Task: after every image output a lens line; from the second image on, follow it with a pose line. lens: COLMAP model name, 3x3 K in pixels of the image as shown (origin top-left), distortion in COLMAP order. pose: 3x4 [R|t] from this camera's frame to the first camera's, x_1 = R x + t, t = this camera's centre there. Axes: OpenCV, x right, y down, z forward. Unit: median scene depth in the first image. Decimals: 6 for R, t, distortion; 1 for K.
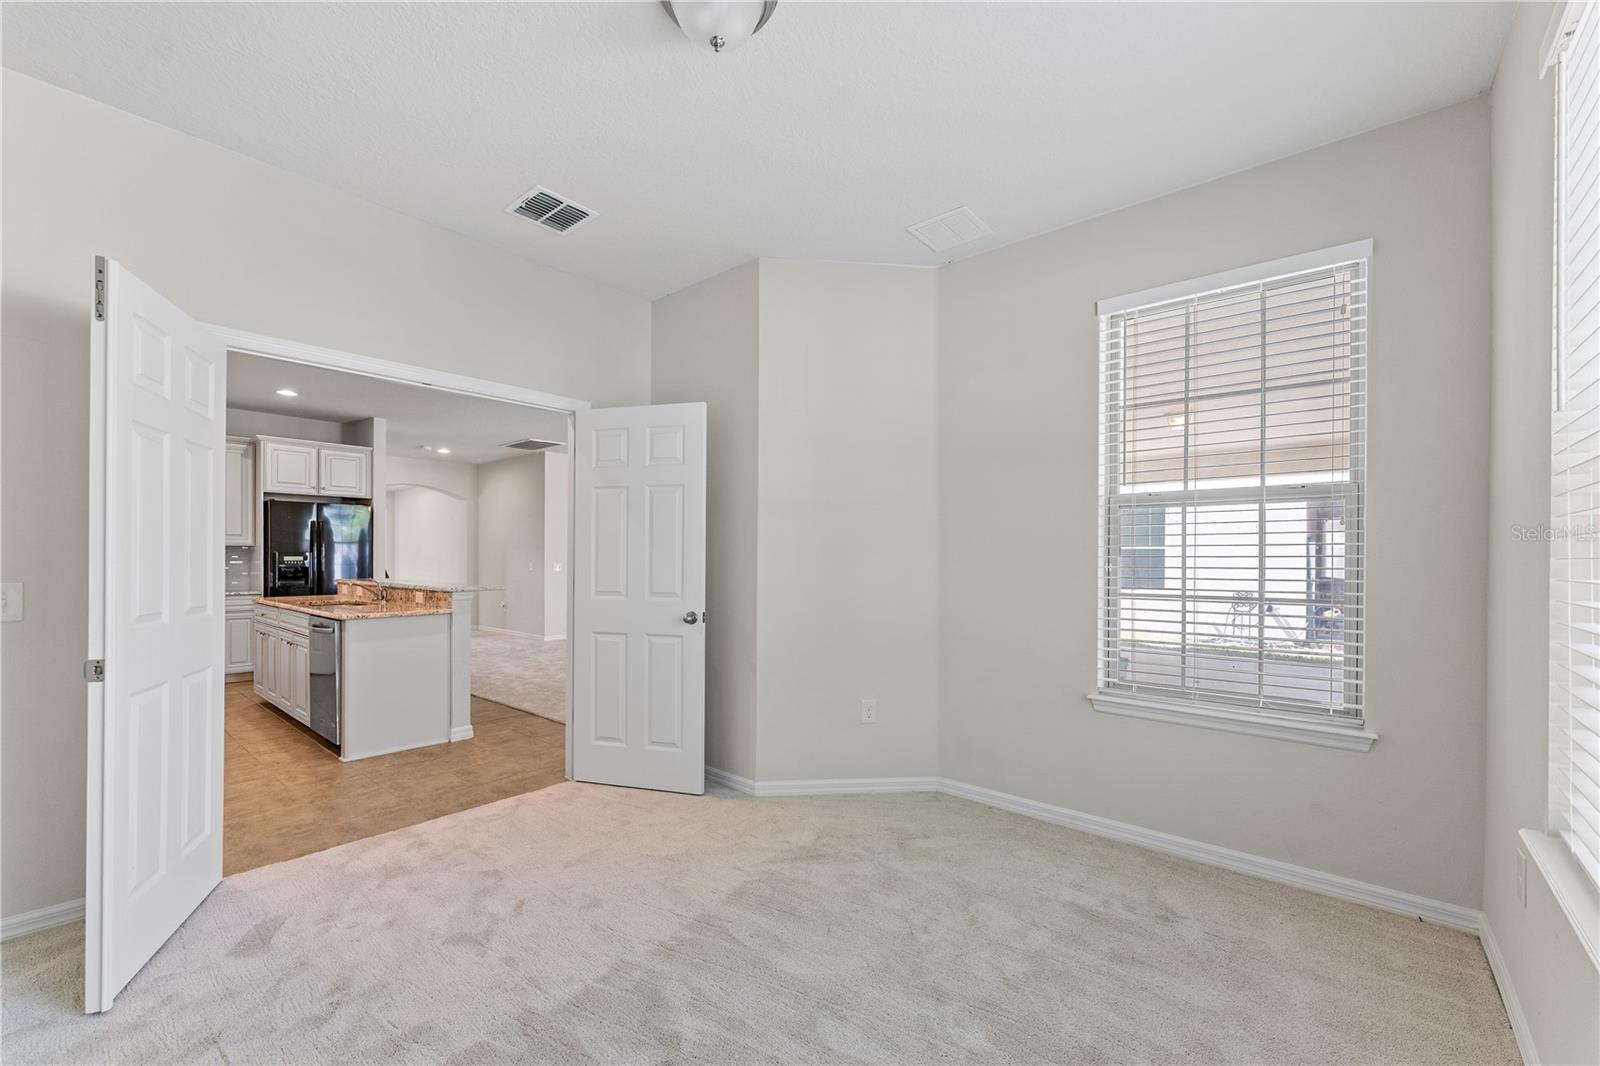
lens RADIAL K [[639.6, 0, 793.0], [0, 639.6, 551.5], [0, 0, 1]] dist [-0.000590, -0.000013]
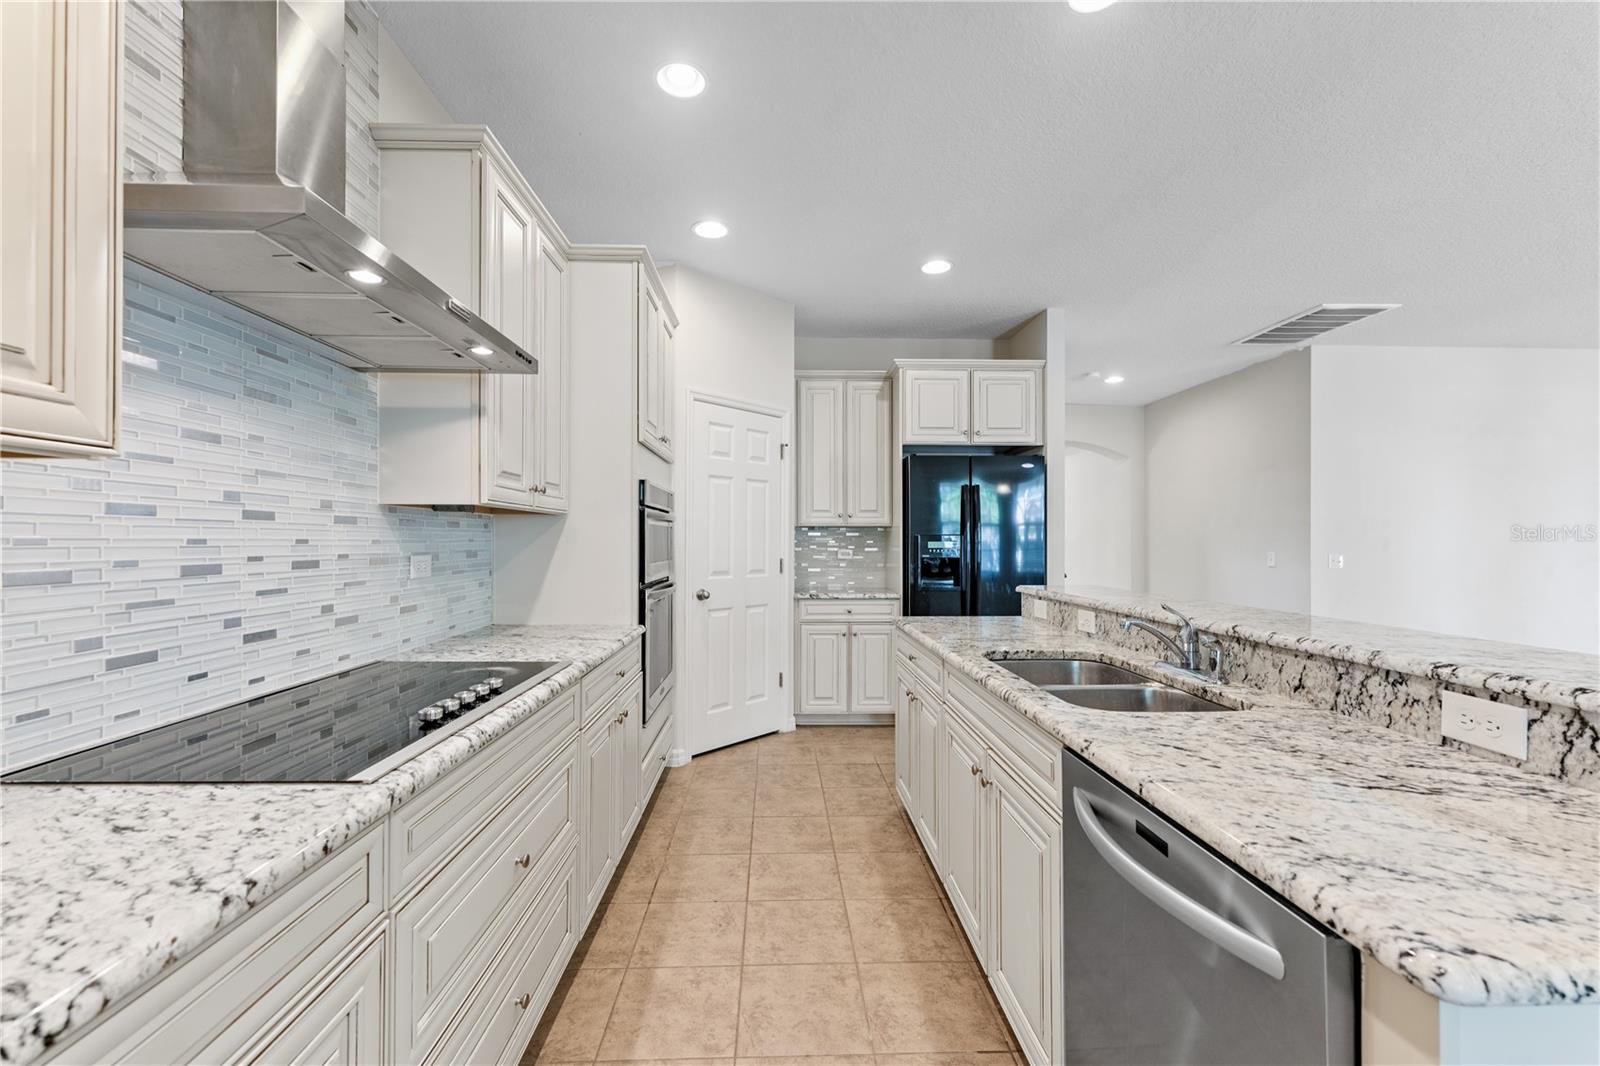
lens RADIAL K [[639.8, 0, 792.5], [0, 639.8, 536.6], [0, 0, 1]] dist [-0.001680, -0.000171]
pose [[0.671956, -0.002088, -0.740588, -0.373331], [0.000164, 0.999996, -0.002671, 0.004013], [0.740591, 0.001673, 0.671954, 0.423670]]
